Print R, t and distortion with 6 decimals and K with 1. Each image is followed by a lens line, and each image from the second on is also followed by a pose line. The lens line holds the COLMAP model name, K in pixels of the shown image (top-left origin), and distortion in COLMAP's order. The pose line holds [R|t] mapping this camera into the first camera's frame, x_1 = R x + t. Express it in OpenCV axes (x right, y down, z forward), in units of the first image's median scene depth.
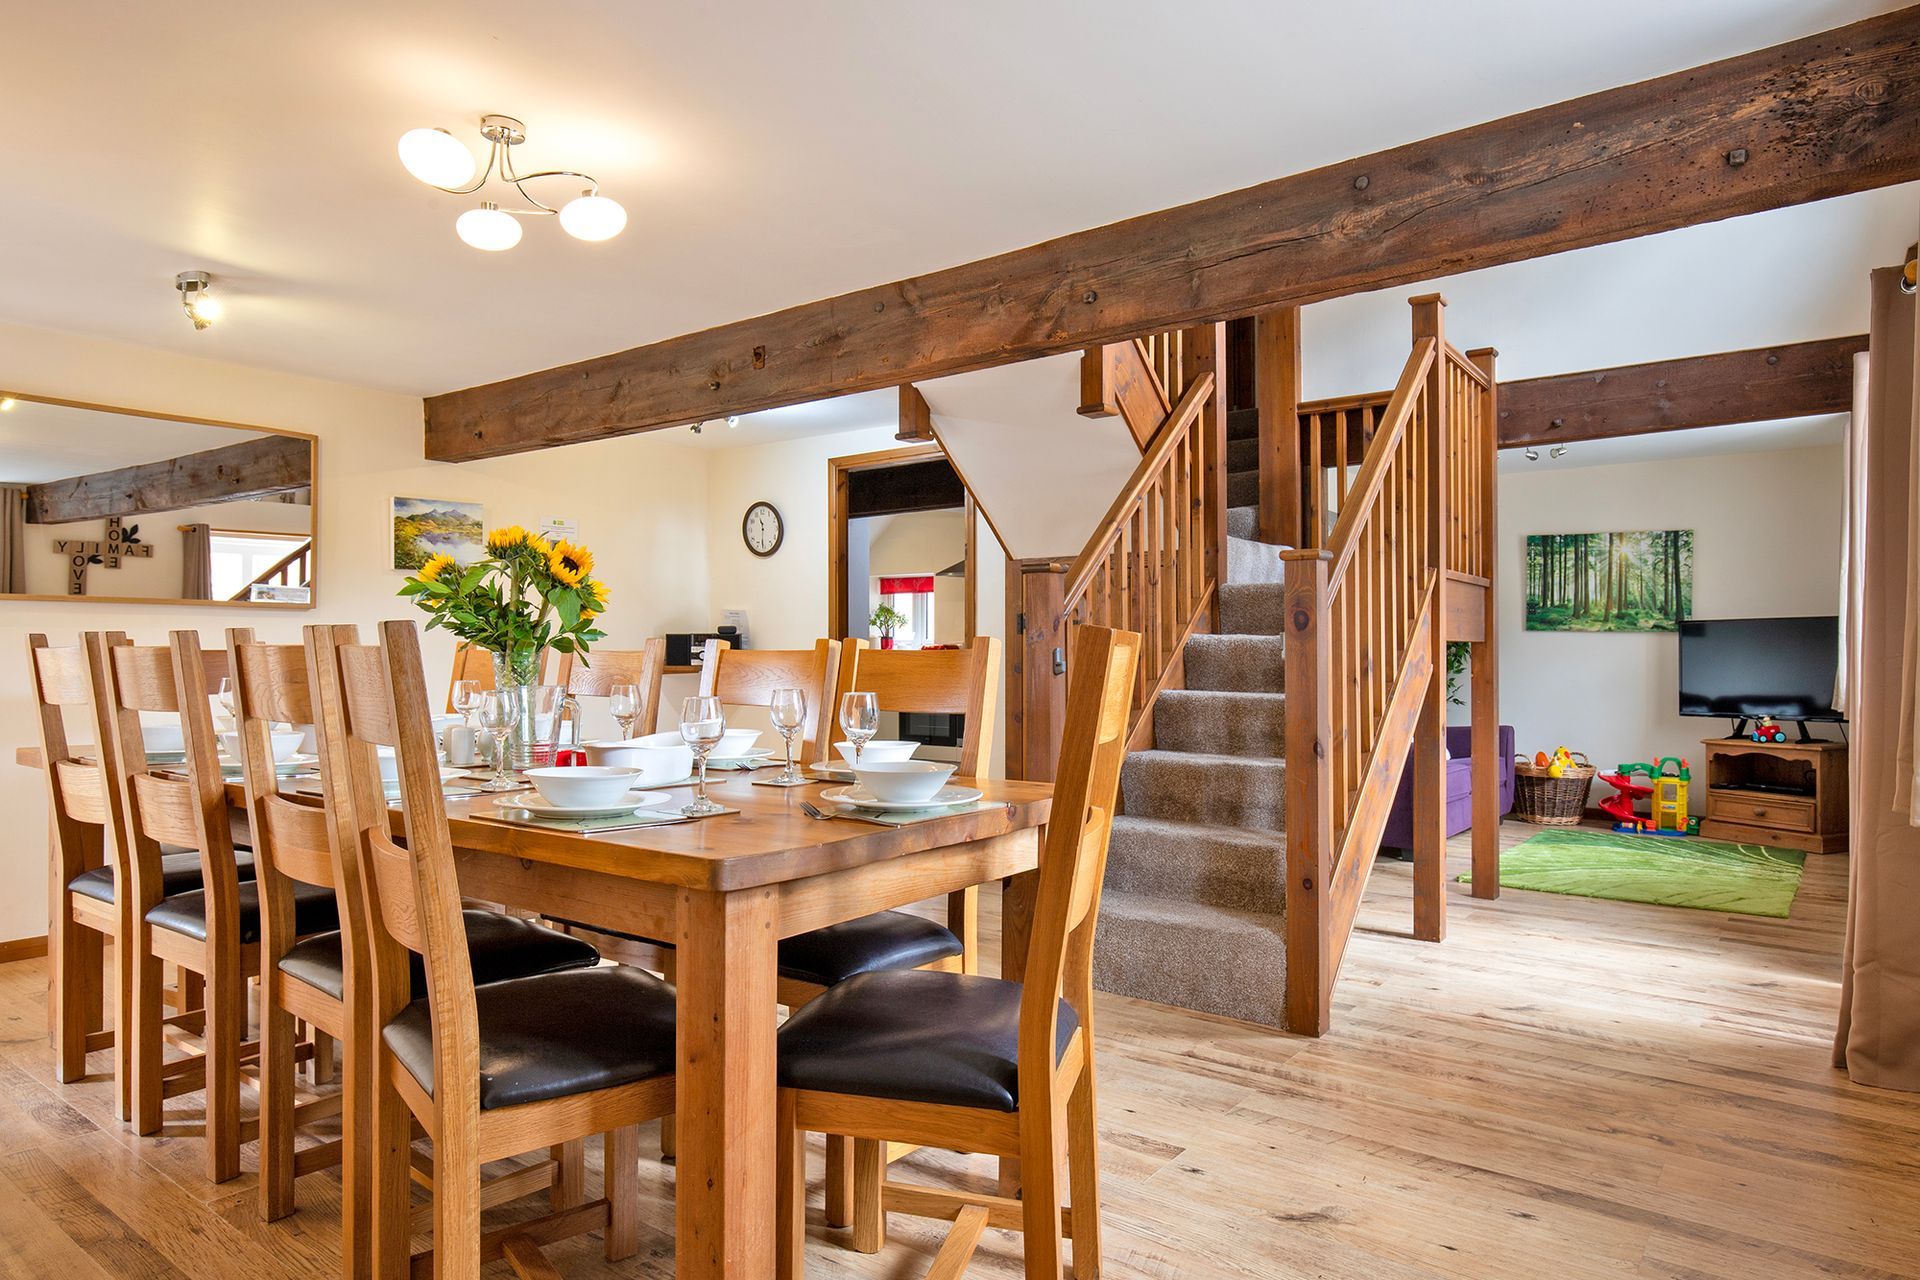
lens RADIAL K [[1152.2, 0, 970.3], [0, 1152.2, 641.2], [0, 0, 1]] dist [-0.003148, -0.001568]
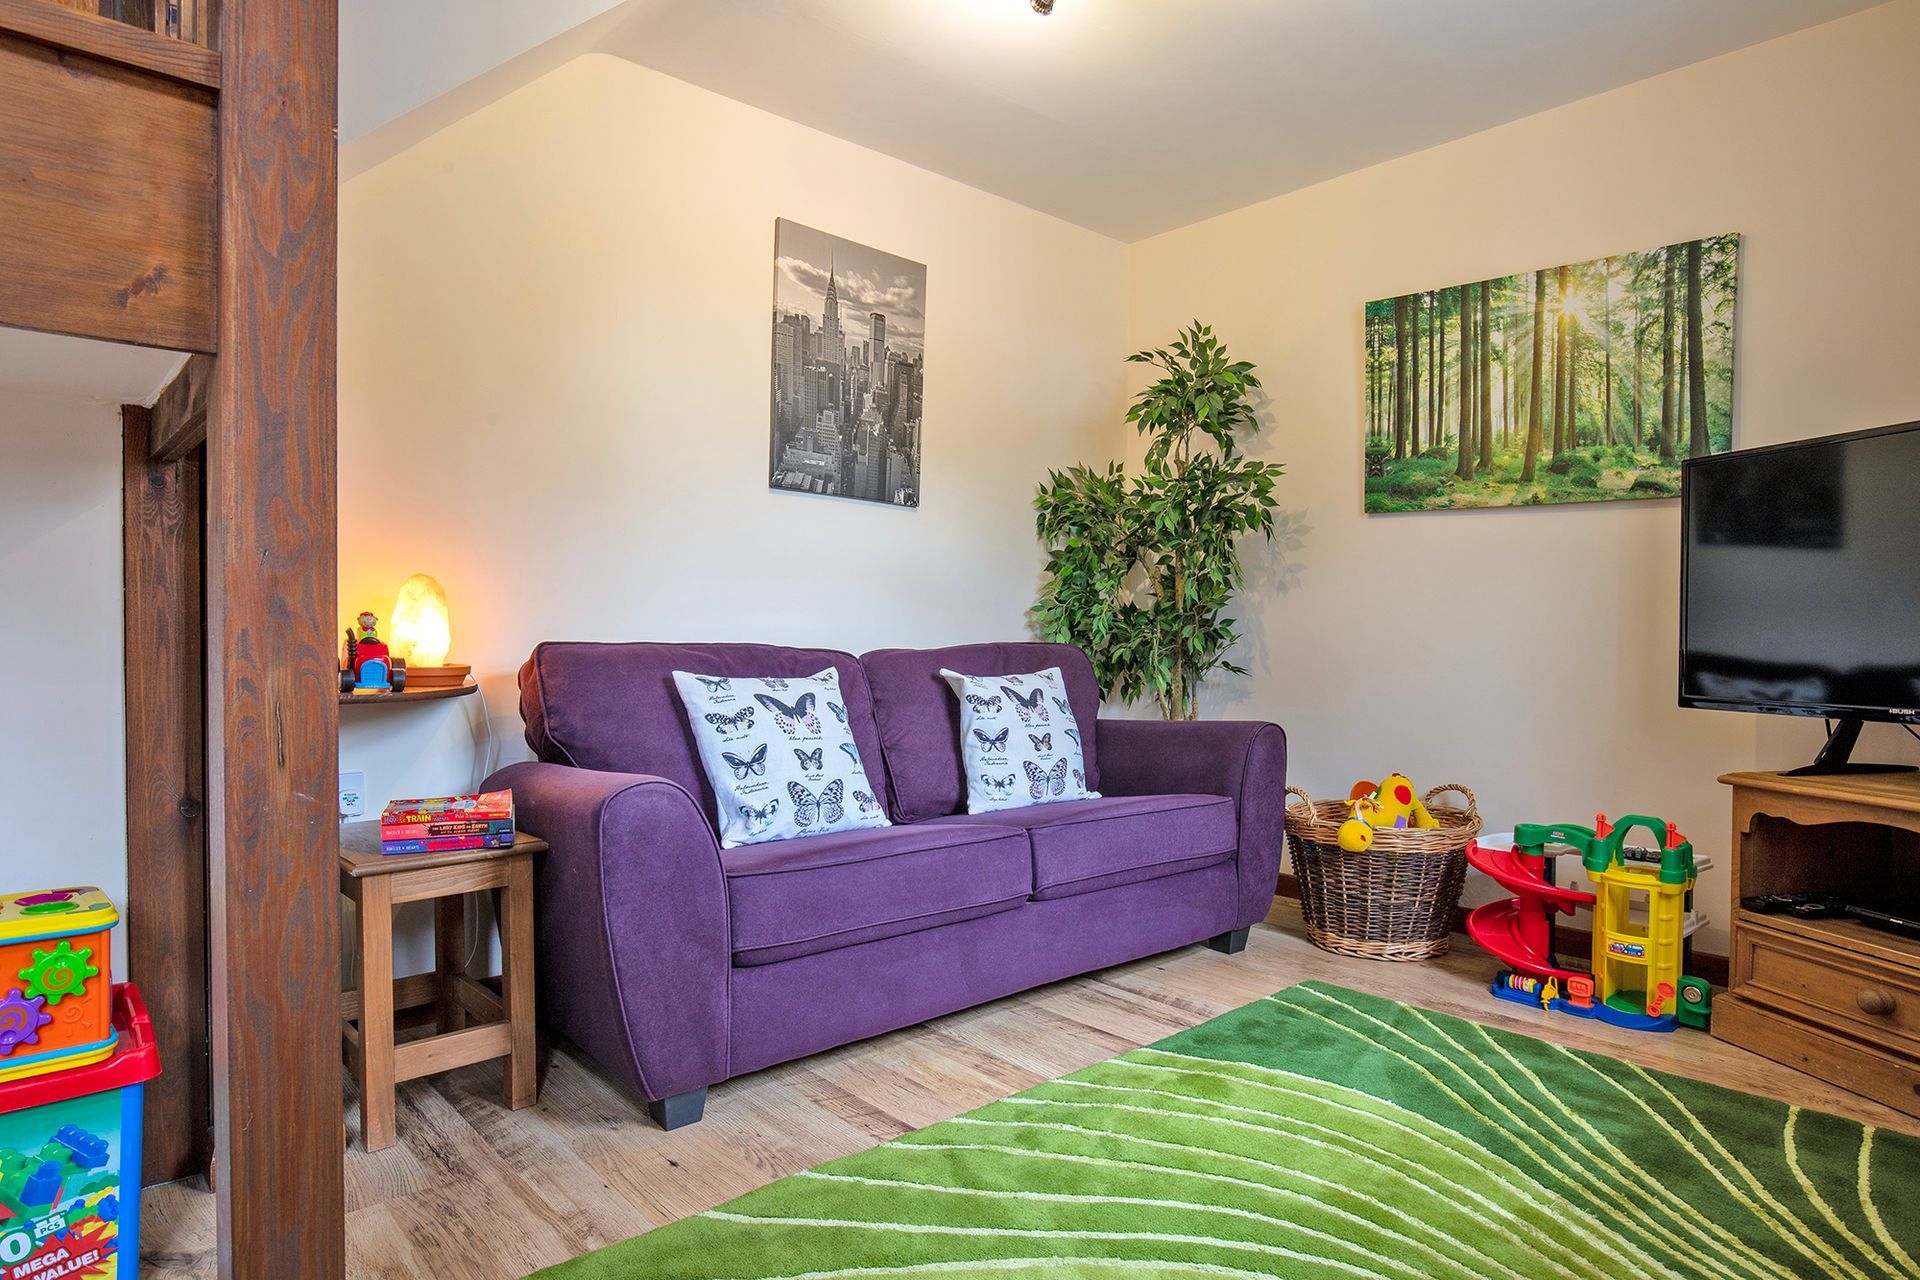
lens RADIAL K [[1105.2, 0, 954.4], [0, 1105.2, 643.1], [0, 0, 1]] dist [-0.020322, 0.003714]
pose [[0.982735, 0.007616, -0.184860, 0.424307], [-0.003012, 0.999679, 0.025173, 0.033284], [0.184992, -0.024182, 0.982442, 0.566340]]
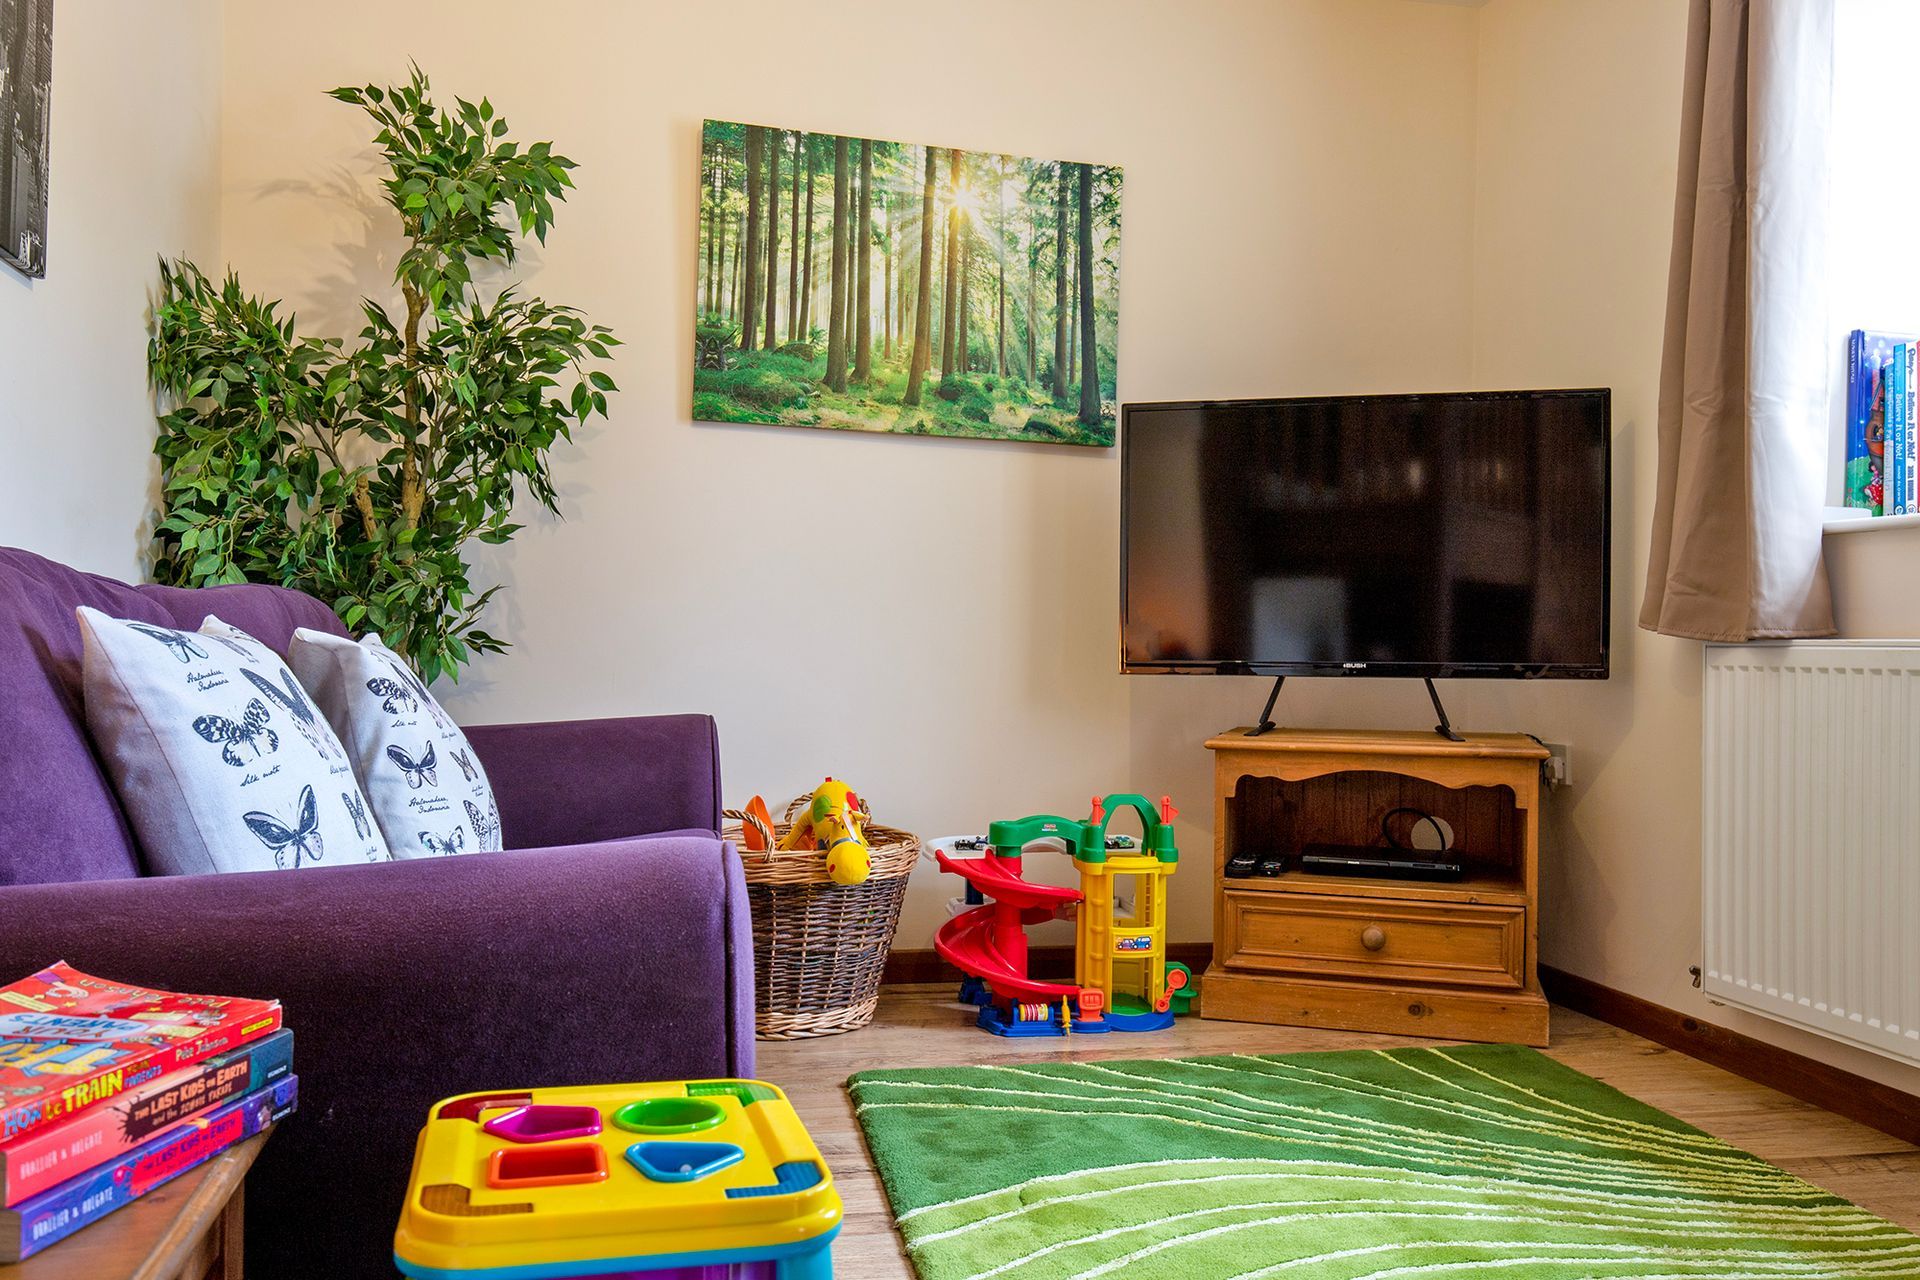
lens RADIAL K [[1567.5, 0, 967.1], [0, 1567.5, 644.4], [0, 0, 1]] dist [0.015885, -0.005336]
pose [[0.649923, 0.009092, 0.759946, 0.211435], [-0.022000, 0.999734, 0.006854, 0.051171], [-0.759681, -0.021173, 0.649951, 0.689666]]
